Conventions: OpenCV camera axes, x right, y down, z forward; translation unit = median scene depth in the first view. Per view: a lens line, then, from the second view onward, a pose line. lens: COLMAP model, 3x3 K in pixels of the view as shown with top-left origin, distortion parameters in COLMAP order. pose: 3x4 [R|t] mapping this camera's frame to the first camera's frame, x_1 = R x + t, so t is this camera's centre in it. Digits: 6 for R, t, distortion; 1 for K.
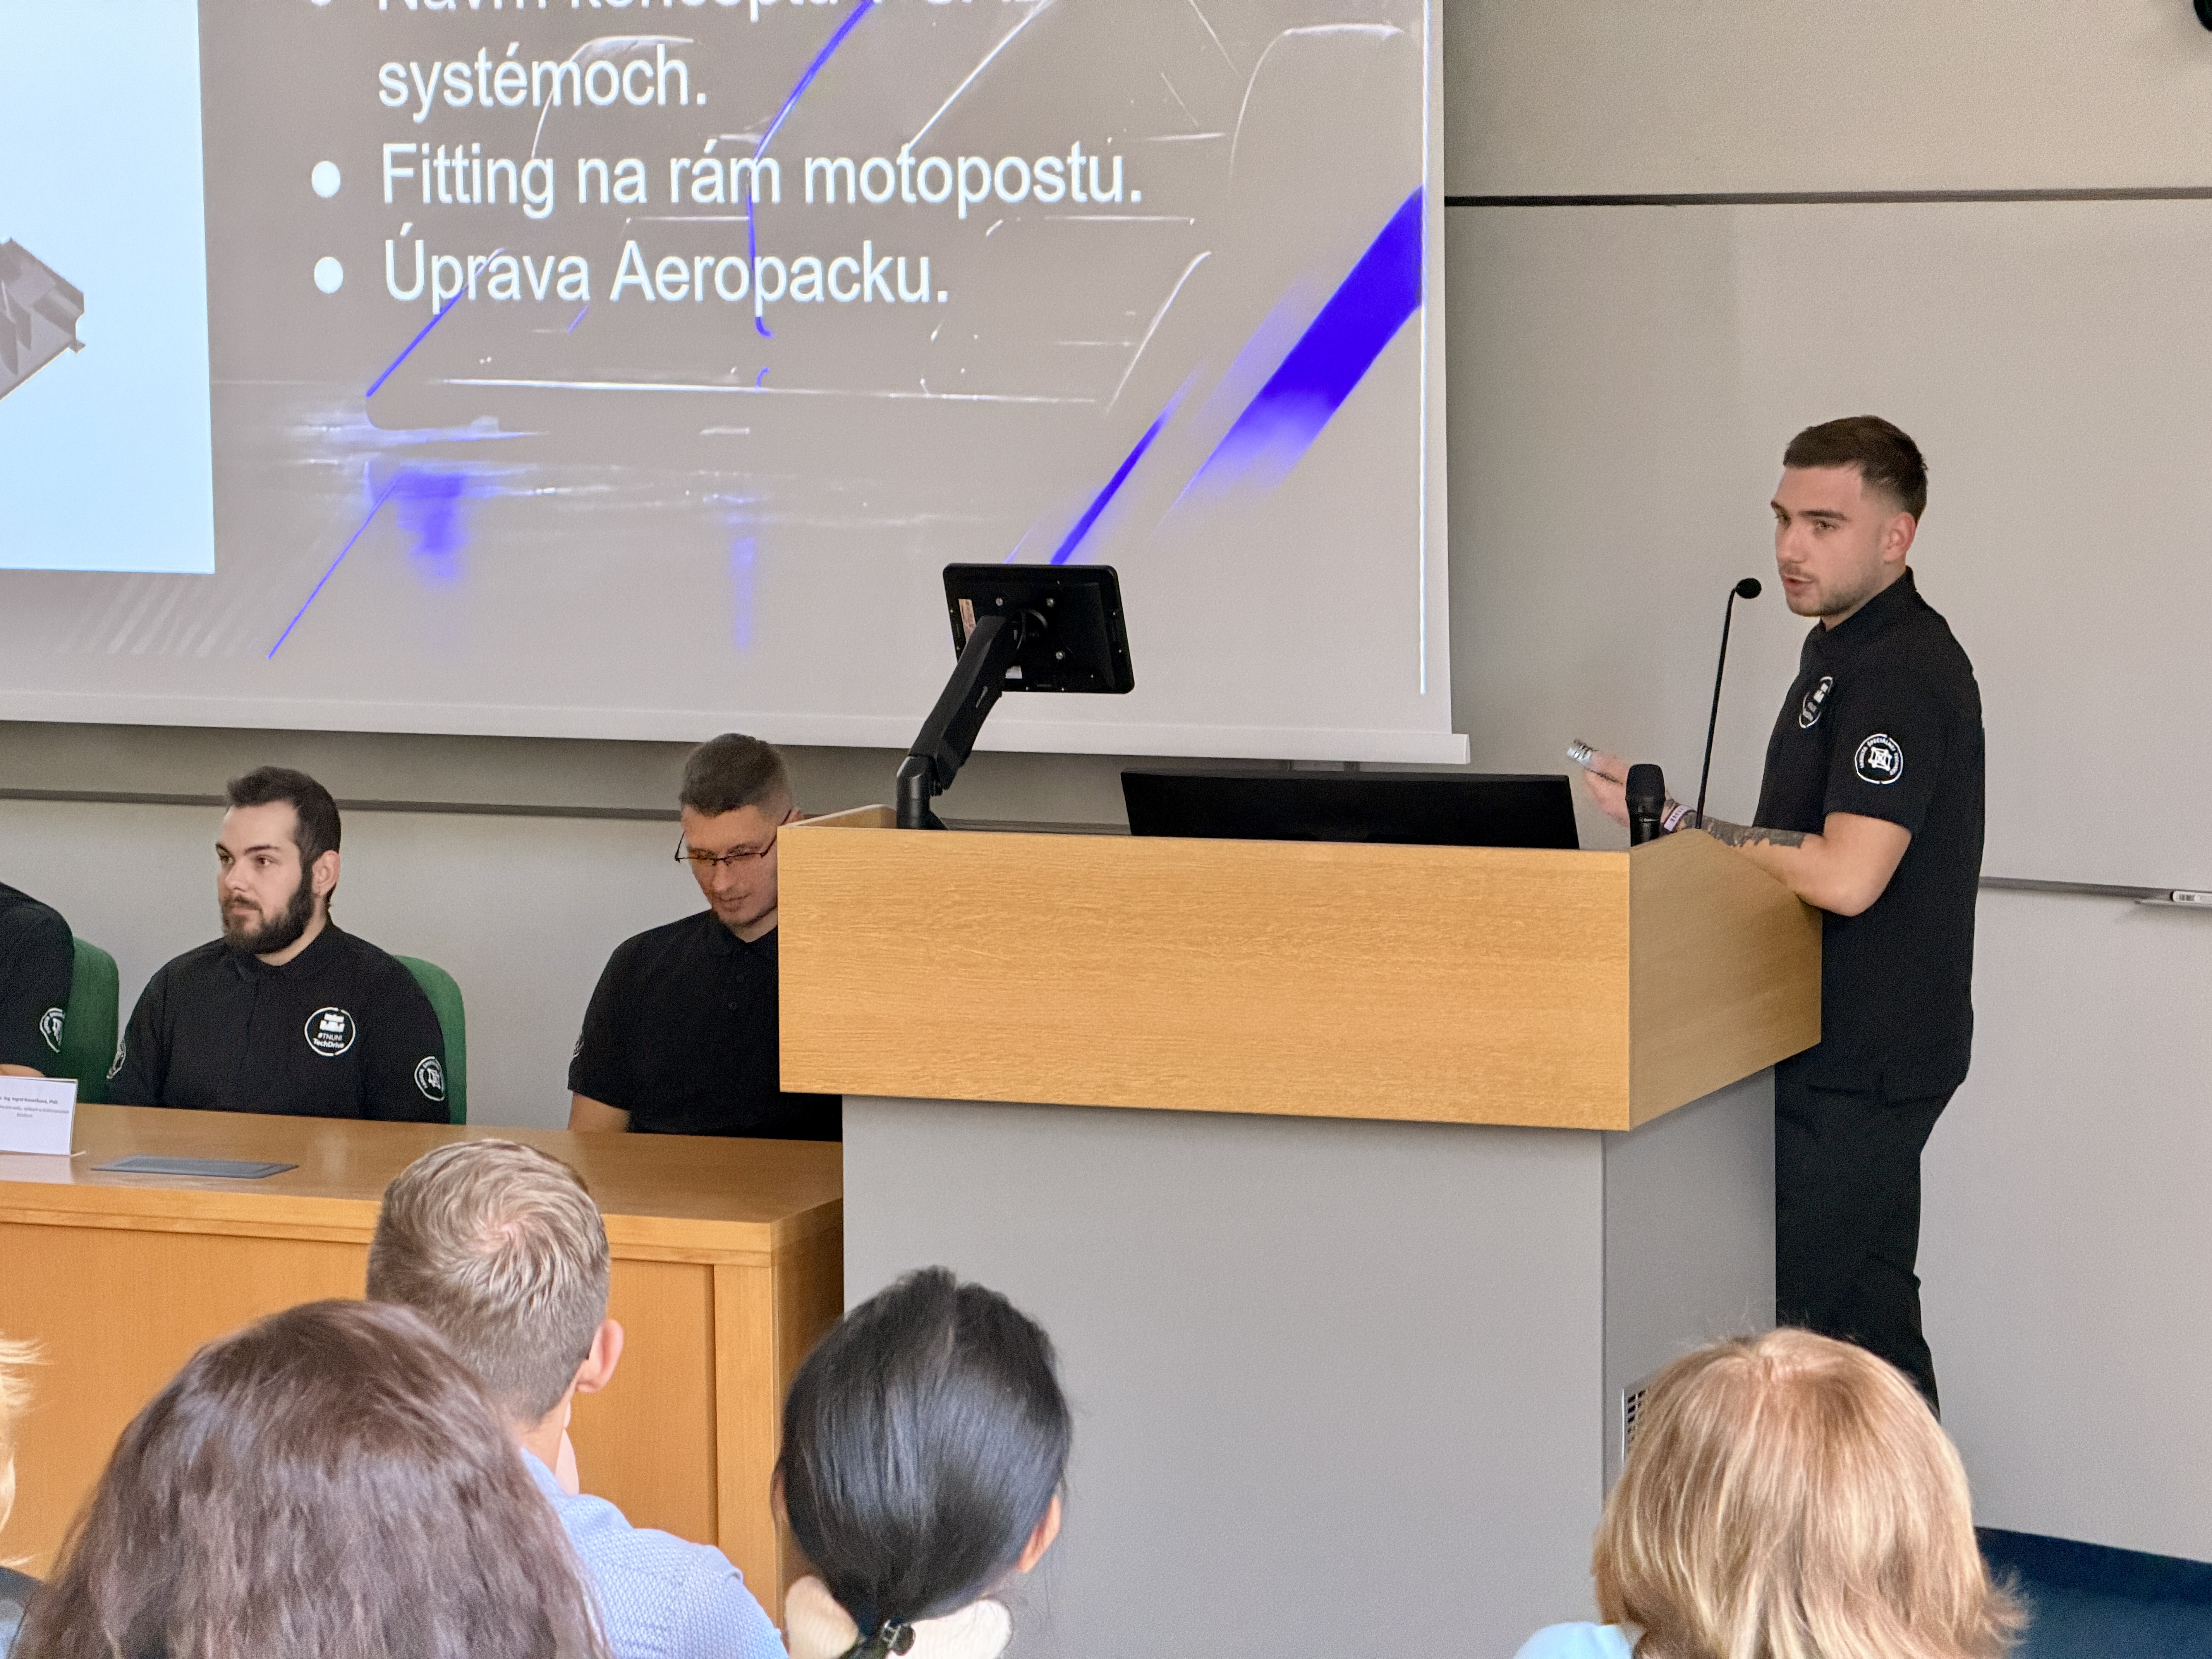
lens RADIAL K [[6442.4, 0, 1106.0], [0, 6442.4, 829.5], [0, 0, 1]] dist [0.208690, 1.070539]
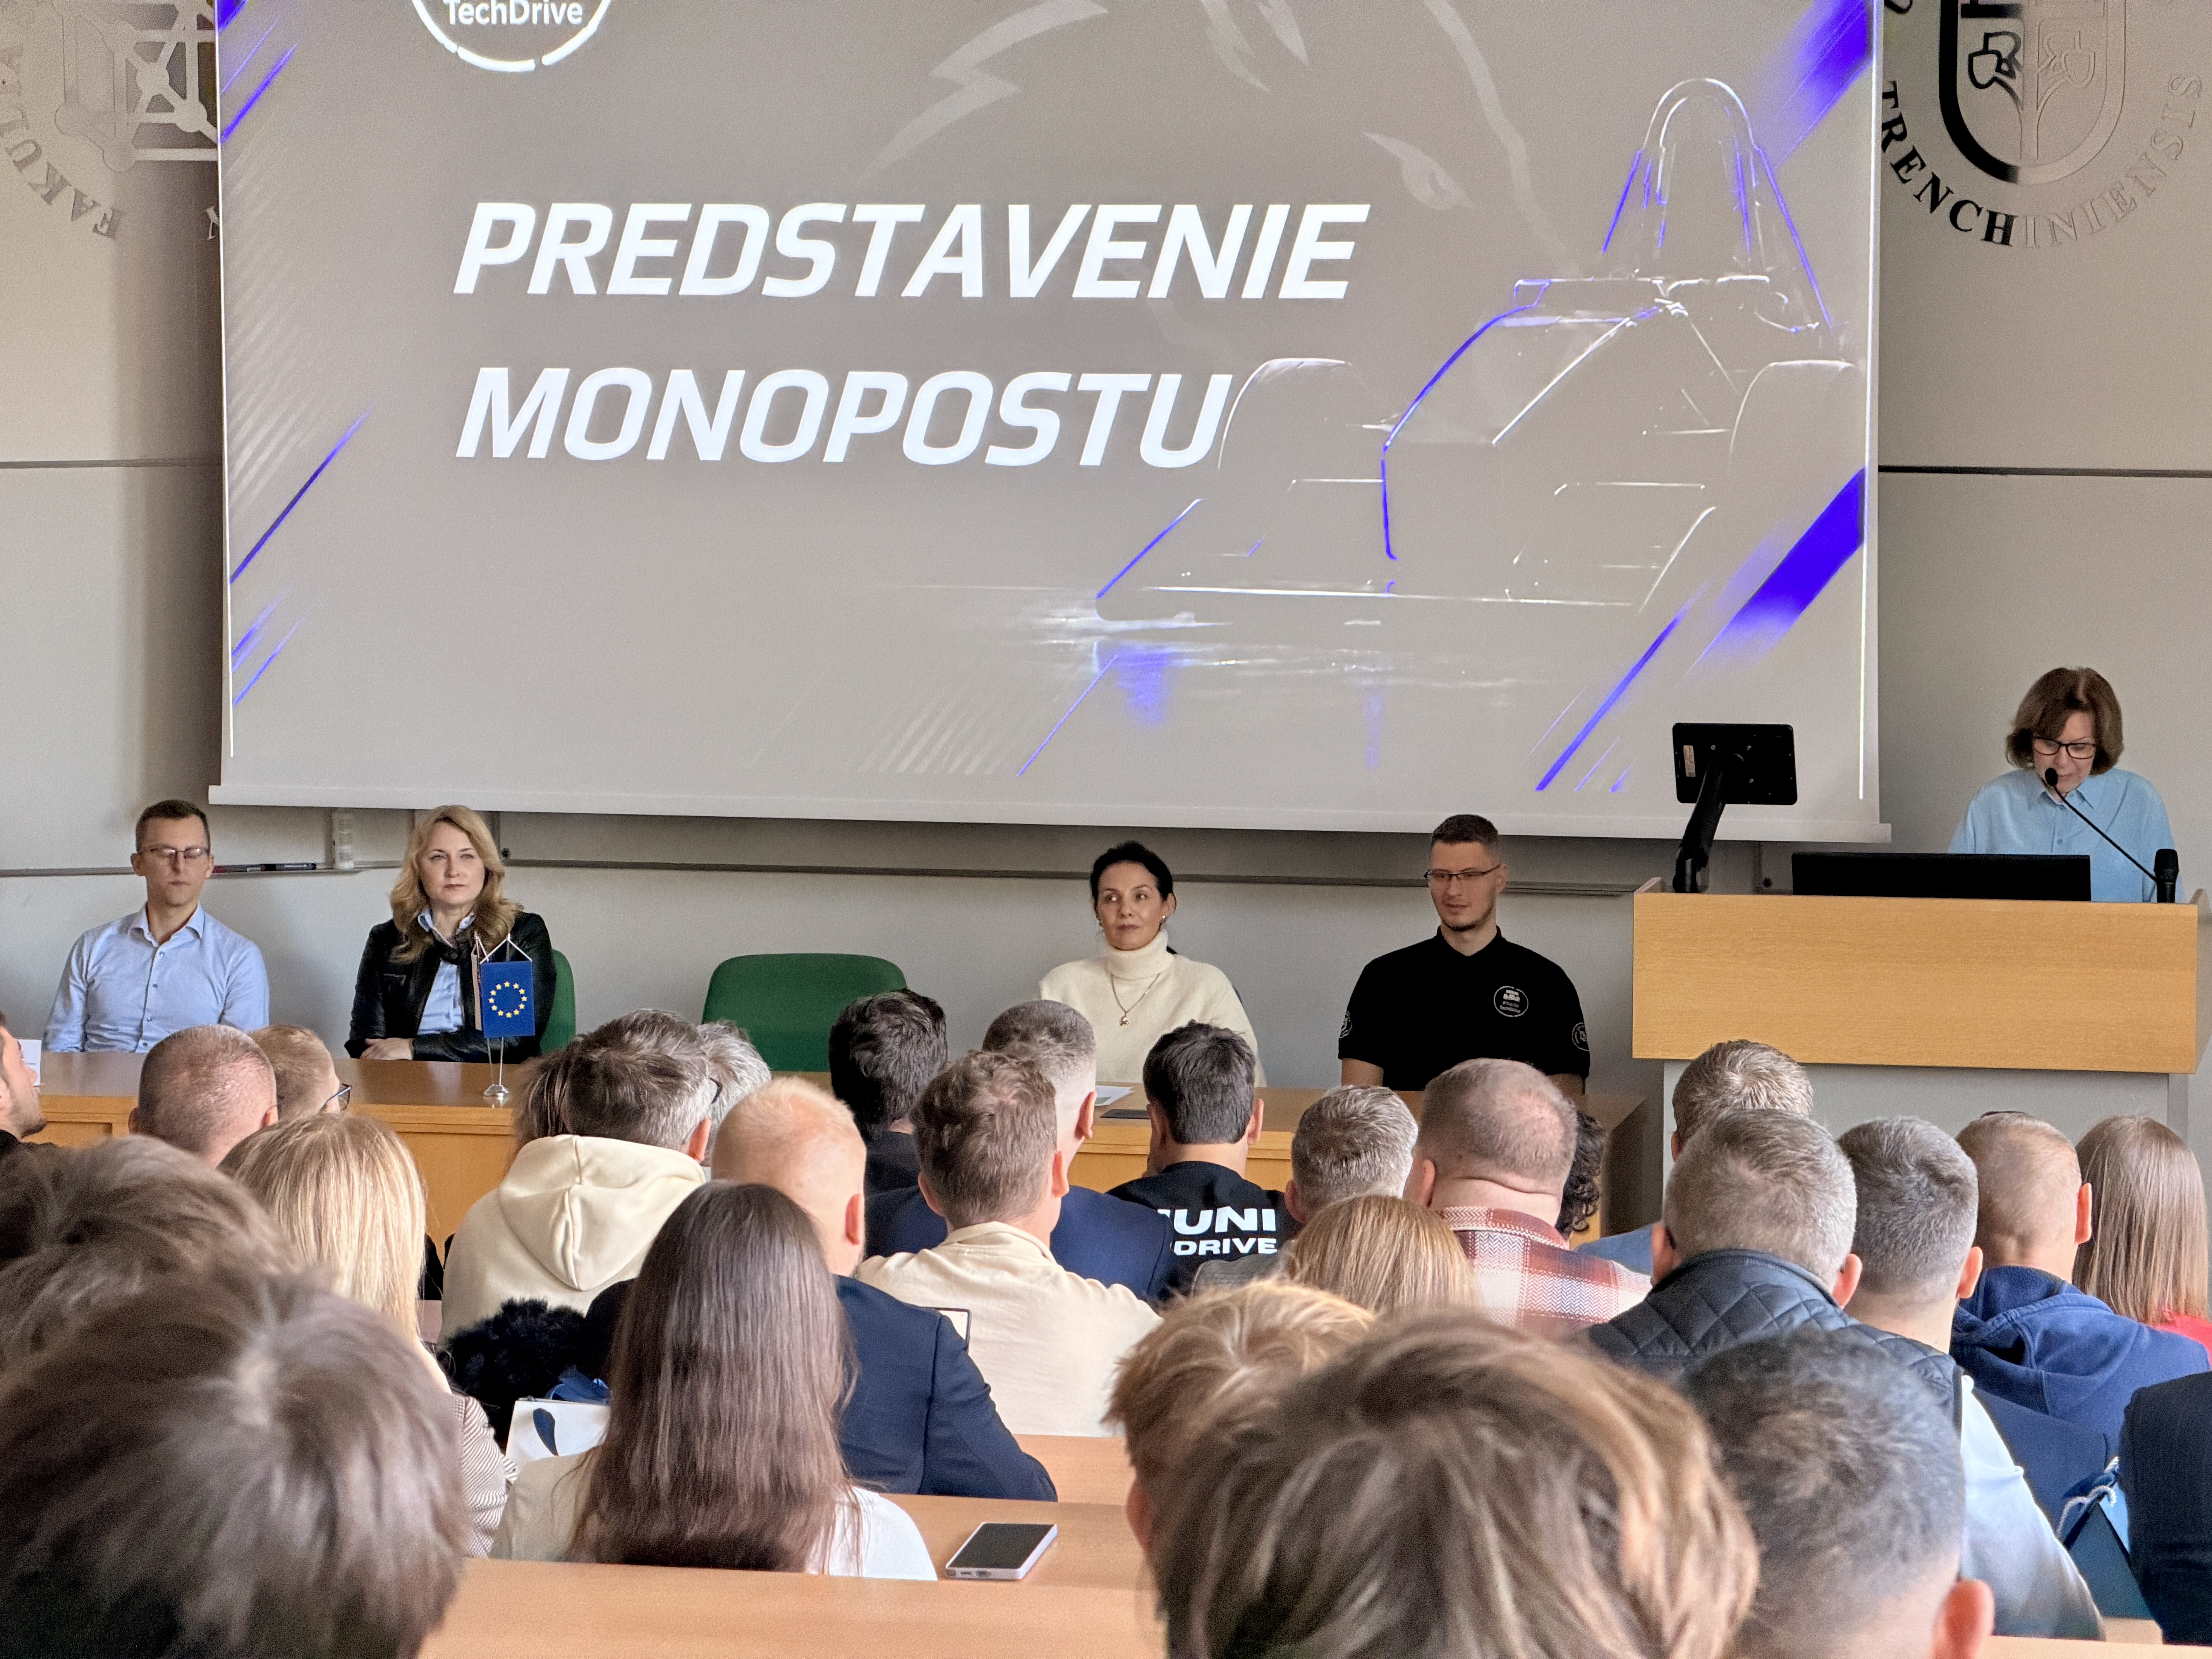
lens RADIAL K [[6442.4, 0, 1106.0], [0, 6442.4, 829.5], [0, 0, 1]] dist [0.208690, 1.070539]
pose [[0.984673, -0.007661, 0.174242, -0.392730], [0.008465, 0.999957, -0.003875, -0.009321], [-0.174205, 0.005291, 0.984695, -0.470933]]
